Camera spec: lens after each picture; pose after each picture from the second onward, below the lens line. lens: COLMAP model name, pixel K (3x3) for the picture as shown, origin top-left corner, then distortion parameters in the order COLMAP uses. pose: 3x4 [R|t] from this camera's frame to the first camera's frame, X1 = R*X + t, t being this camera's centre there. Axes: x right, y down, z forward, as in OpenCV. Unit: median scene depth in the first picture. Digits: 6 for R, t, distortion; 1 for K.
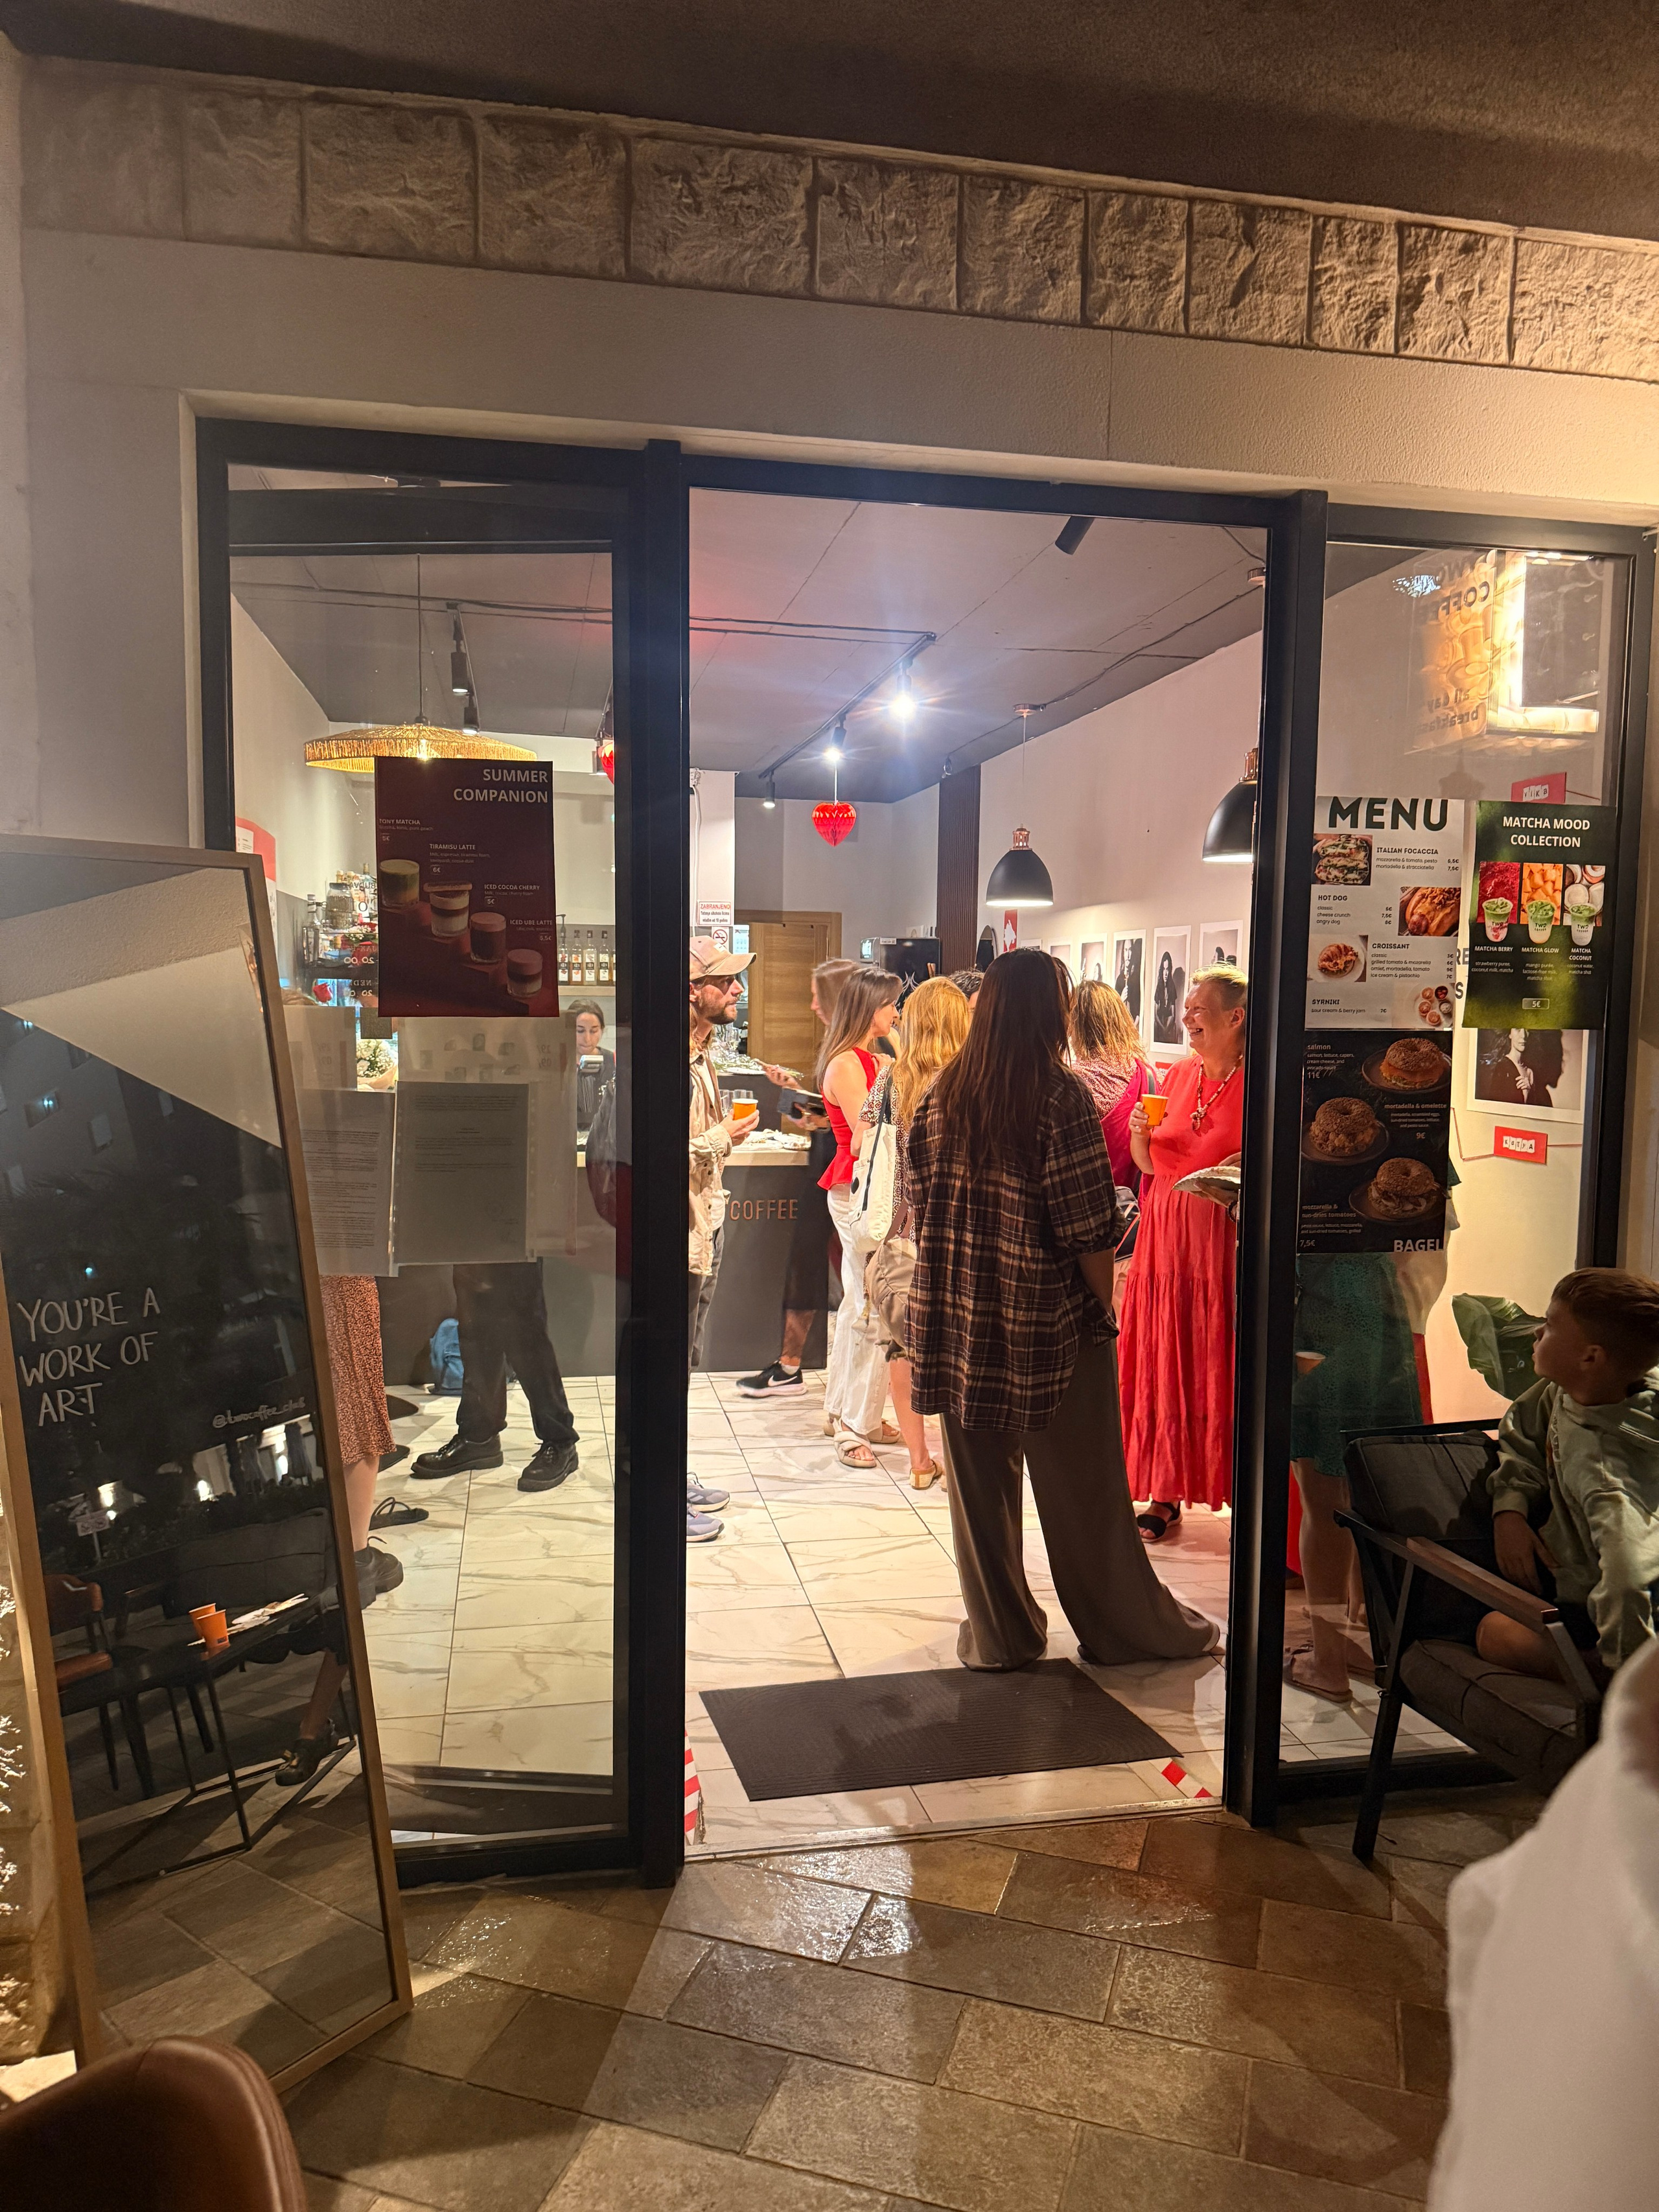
lens RADIAL K [[1598.9, 0, 829.5], [0, 1598.9, 1106.0], [0, 0, 1]] dist [-0.004923, -0.001323]
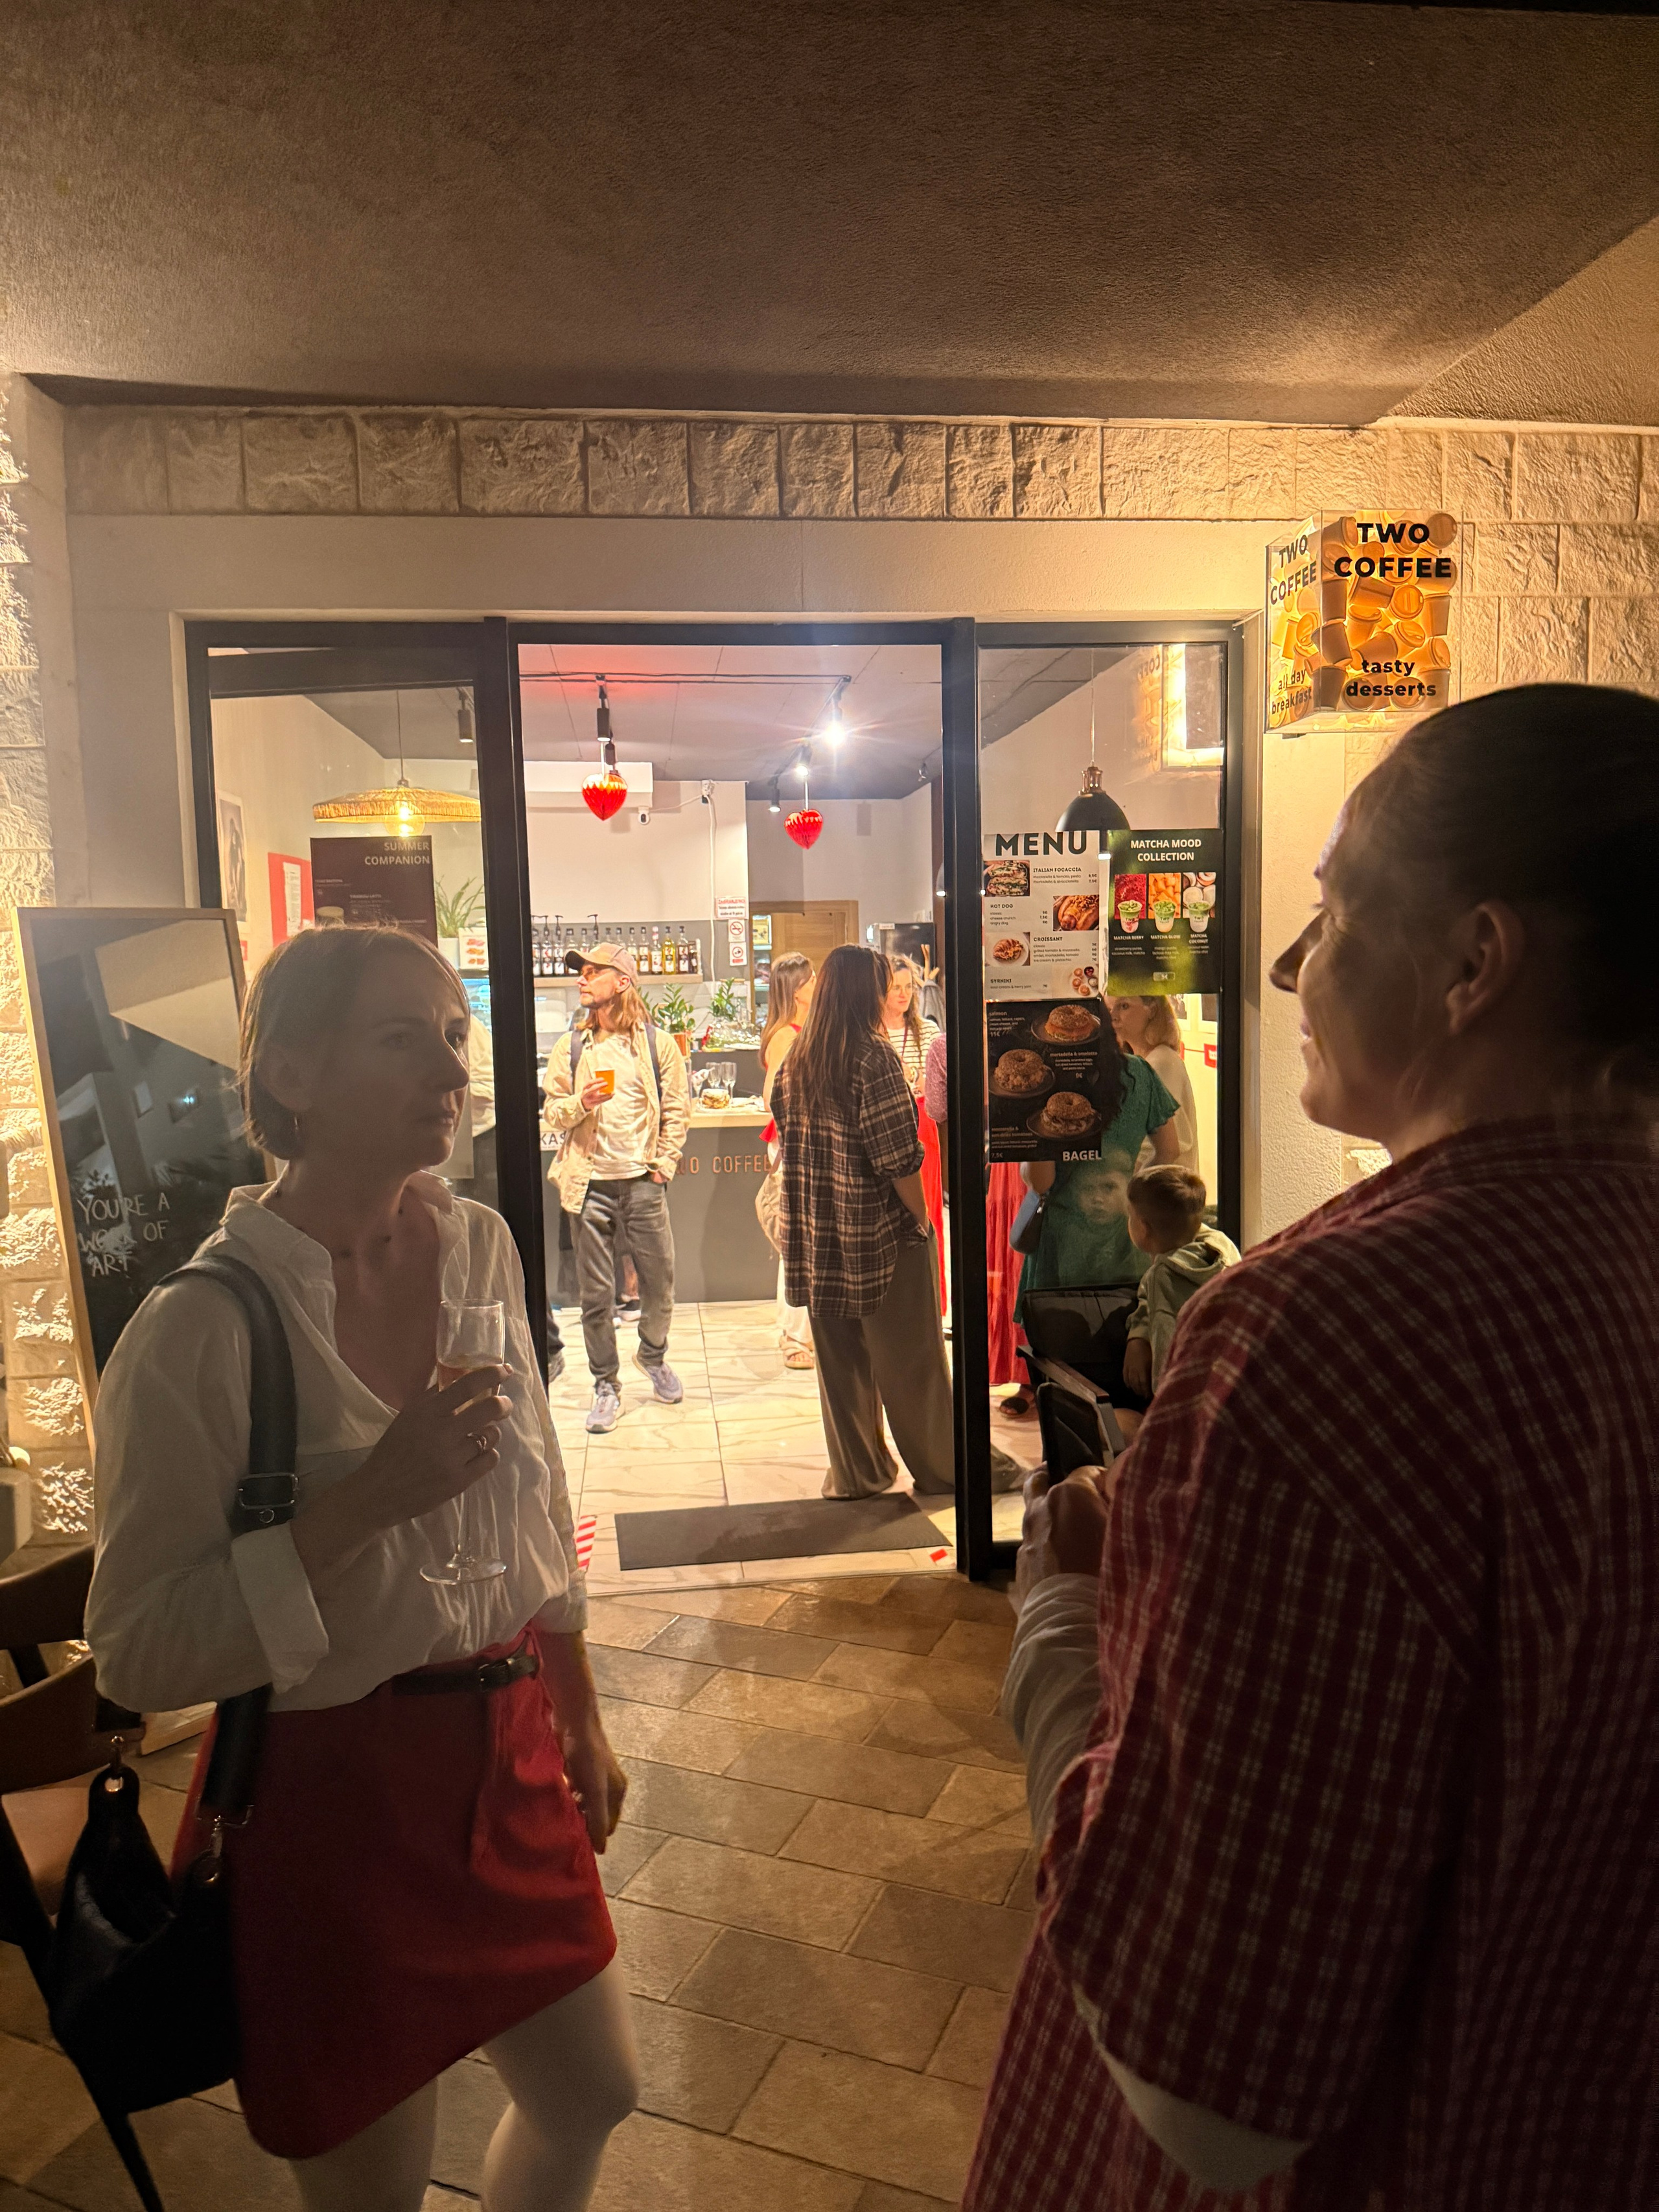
lens RADIAL K [[1544.9, 0, 829.5], [0, 1544.9, 1106.0], [0, 0, 1]] dist [0.064559, -0.144848]
pose [[0.995711, -0.033287, -0.086327, 0.297594], [0.033169, 0.999446, -0.002801, 0.045686], [0.086372, -0.000074, 0.996263, -0.383366]]
